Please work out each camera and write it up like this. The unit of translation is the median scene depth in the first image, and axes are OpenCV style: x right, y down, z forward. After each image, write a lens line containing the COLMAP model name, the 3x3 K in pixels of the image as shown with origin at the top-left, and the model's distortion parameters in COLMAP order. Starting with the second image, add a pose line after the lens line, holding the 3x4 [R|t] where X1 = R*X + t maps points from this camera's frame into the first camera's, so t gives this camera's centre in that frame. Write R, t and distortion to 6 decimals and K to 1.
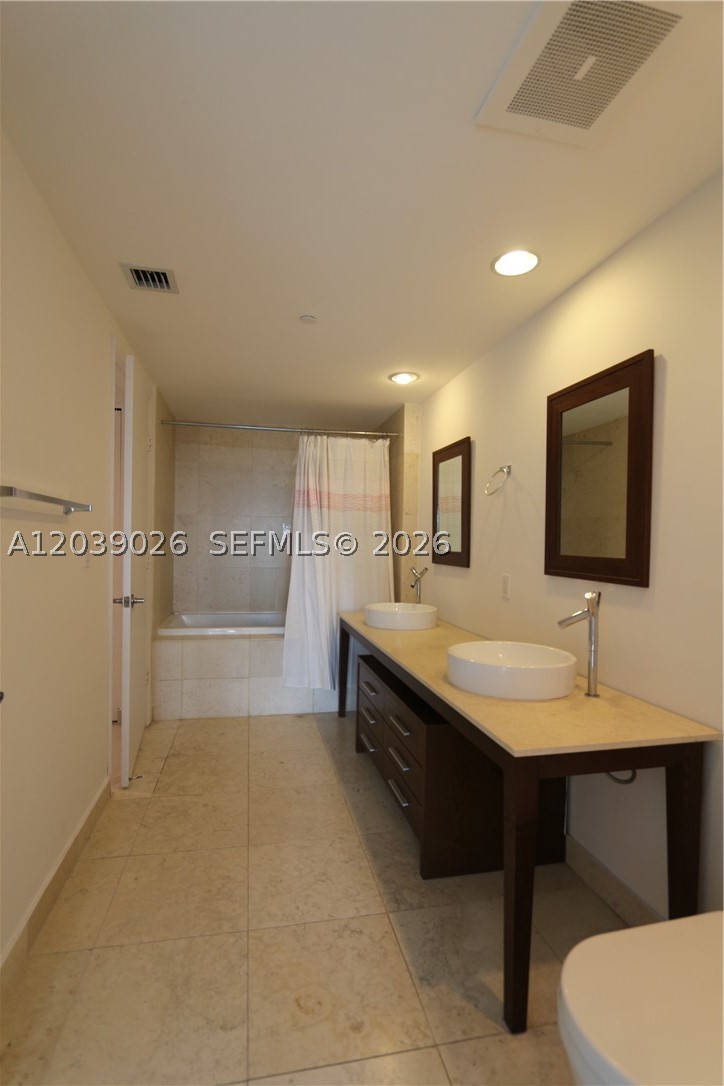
lens RADIAL K [[507.3, 0, 360.6], [0, 507.3, 544.5], [0, 0, 1]] dist [-0.012941, -0.000251]
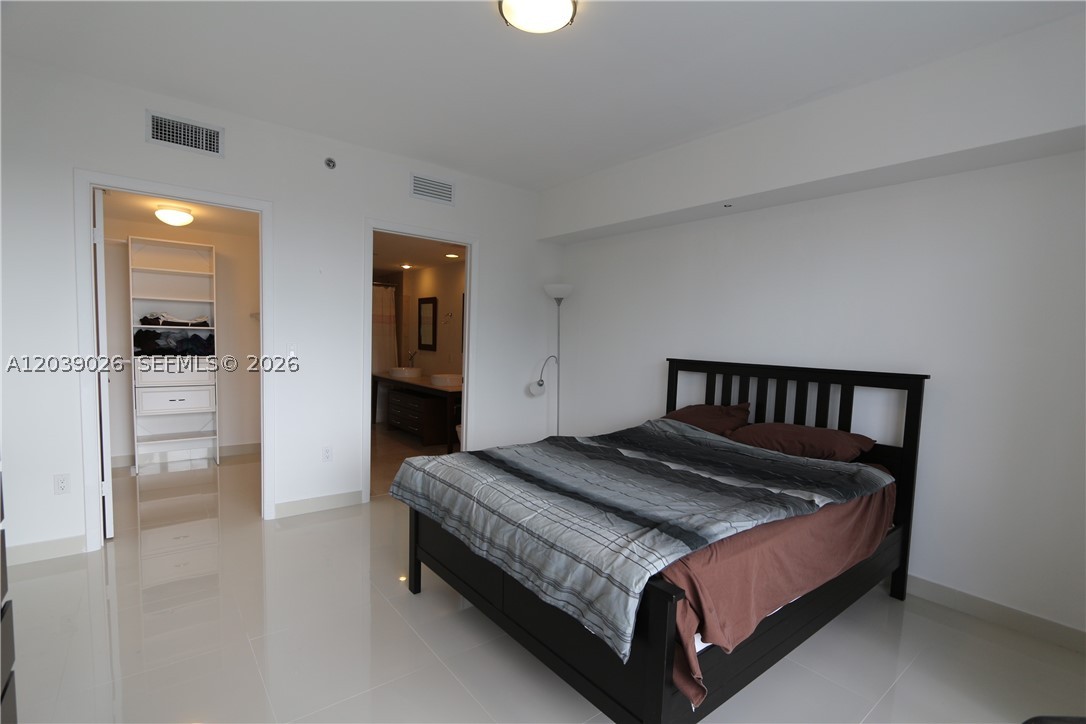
lens RADIAL K [[507.3, 0, 546.3], [0, 507.3, 372.5], [0, 0, 1]] dist [-0.012941, -0.000251]
pose [[0.904779, -0.022708, 0.425277, -0.289129], [-0.011041, 0.996991, 0.076725, -0.037449], [-0.425739, -0.074115, 0.901805, -1.199937]]
